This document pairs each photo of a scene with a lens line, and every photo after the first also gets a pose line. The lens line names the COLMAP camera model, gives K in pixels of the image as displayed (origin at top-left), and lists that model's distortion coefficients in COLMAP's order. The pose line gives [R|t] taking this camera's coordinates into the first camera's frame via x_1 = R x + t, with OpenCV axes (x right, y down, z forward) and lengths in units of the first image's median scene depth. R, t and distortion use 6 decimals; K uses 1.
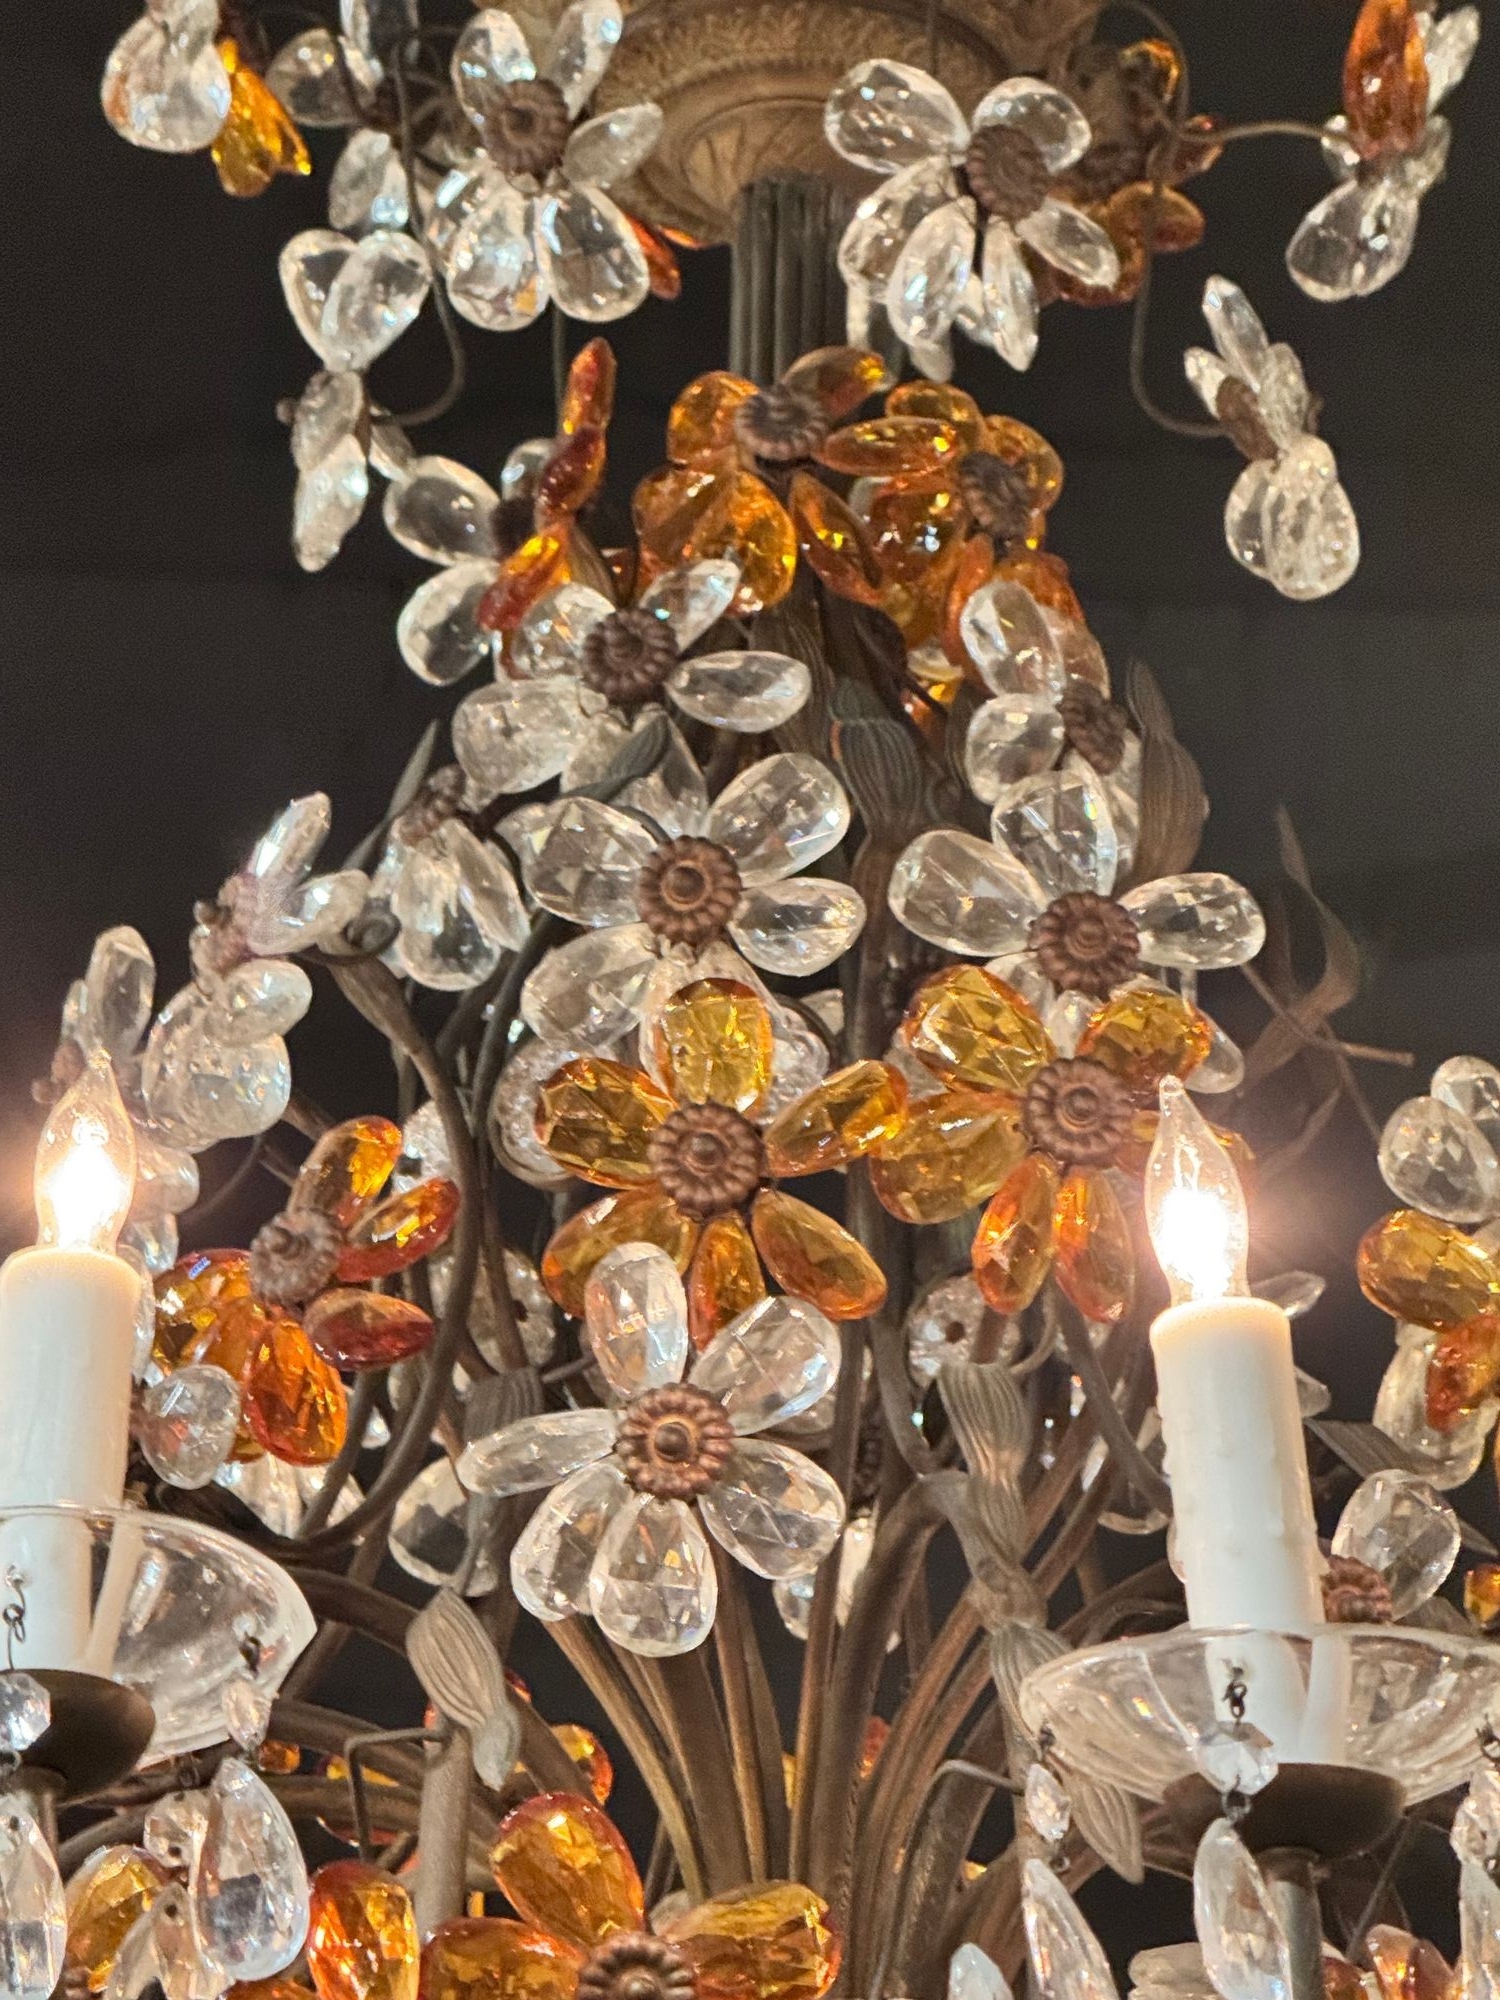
lens RADIAL K [[8184.2, 0, 762.6], [0, 8184.2, 998.2], [0, 0, 1]] dist [0.150336, 0.000000]
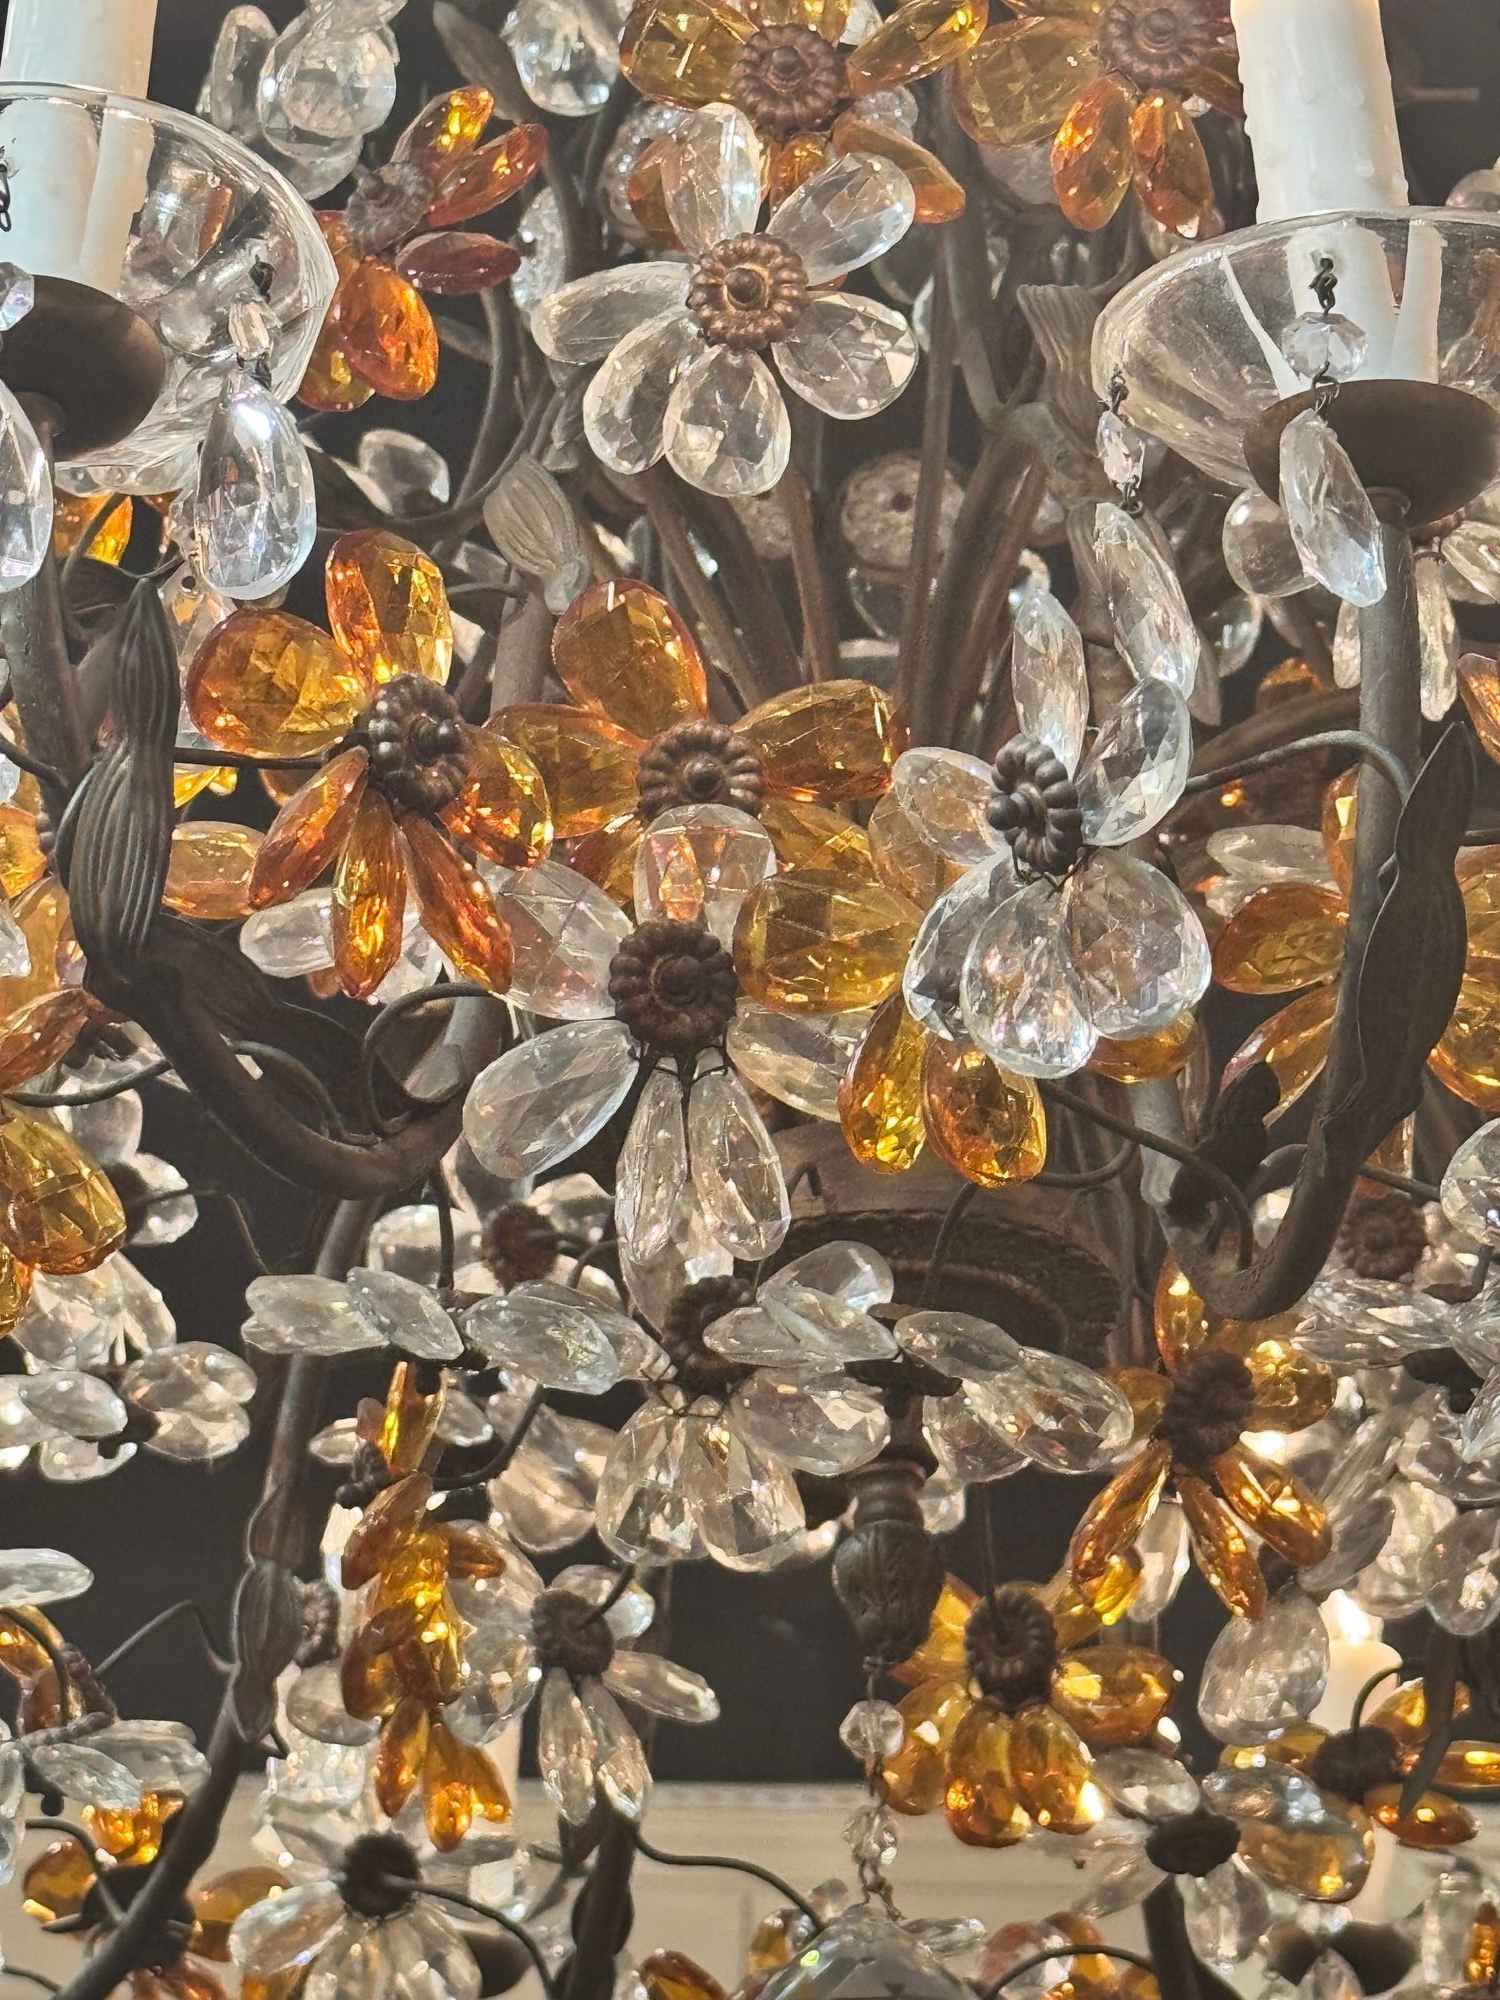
lens RADIAL K [[5428.0, 0, 822.0], [0, 5428.0, 1133.1], [0, 0, 1]] dist [0.114590, 0.000000]
pose [[0.999687, -0.002342, -0.024921, 0.012607], [0.002109, 0.999954, -0.009382, 0.142069], [0.024942, 0.009326, 0.999645, 0.297846]]
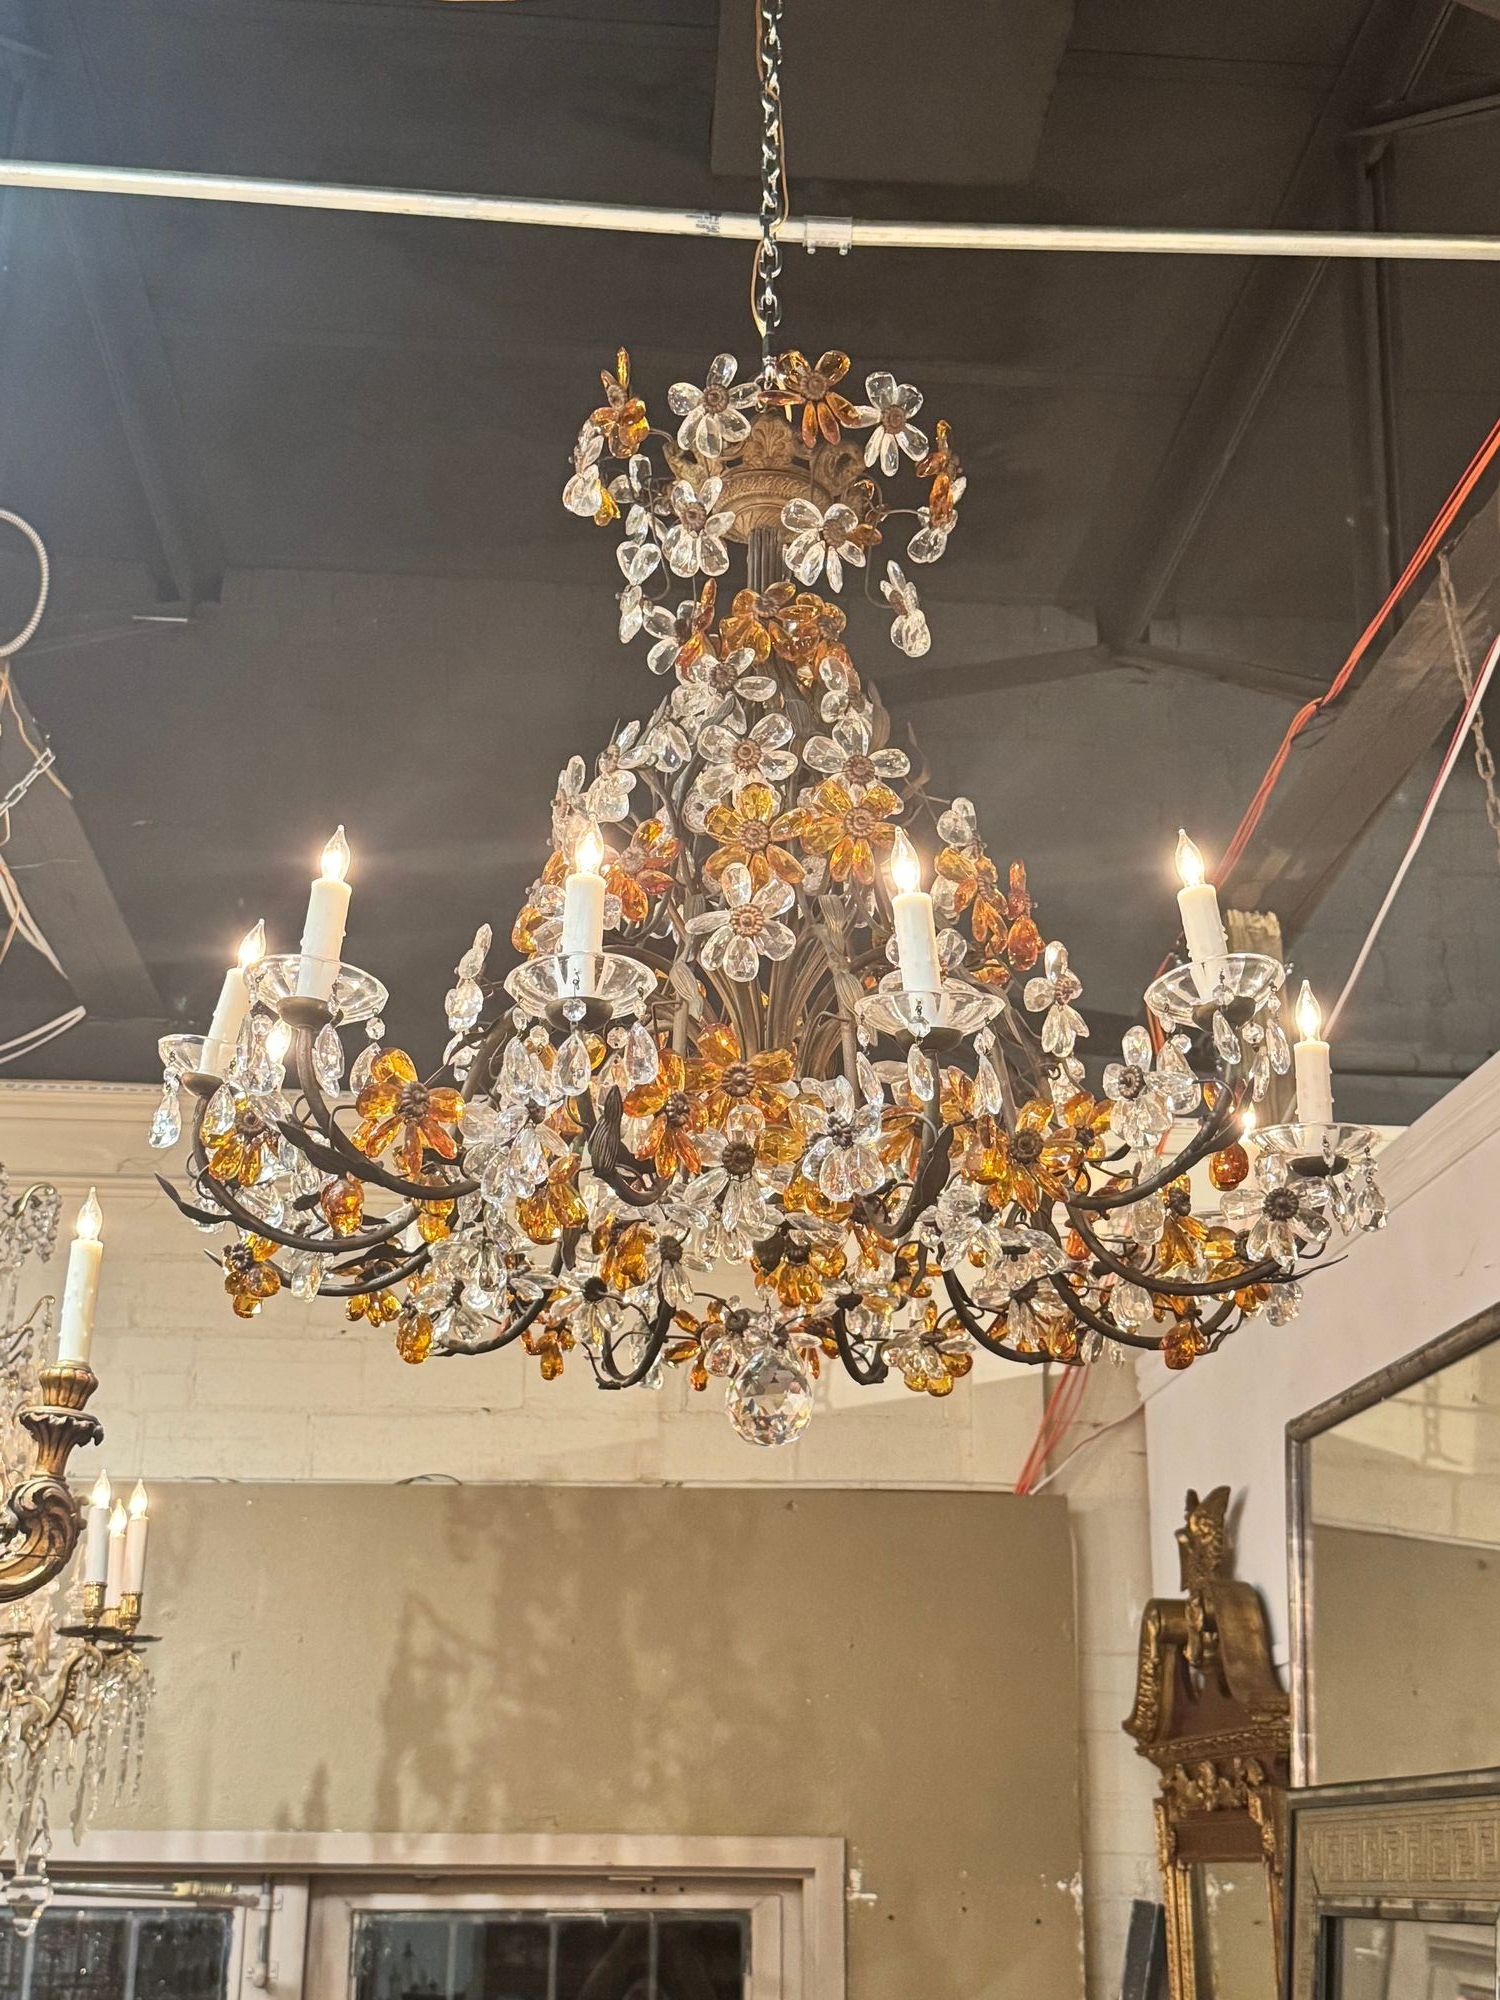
lens RADIAL K [[2455.1, 0, 748.0], [0, 2455.1, 1012.1], [0, 0, 1]] dist [0.122868, 0.000000]
pose [[0.999210, 0.011742, 0.037960, -0.043726], [-0.016950, 0.990013, 0.139950, -0.047568], [-0.035937, -0.140483, 0.989431, -0.042676]]
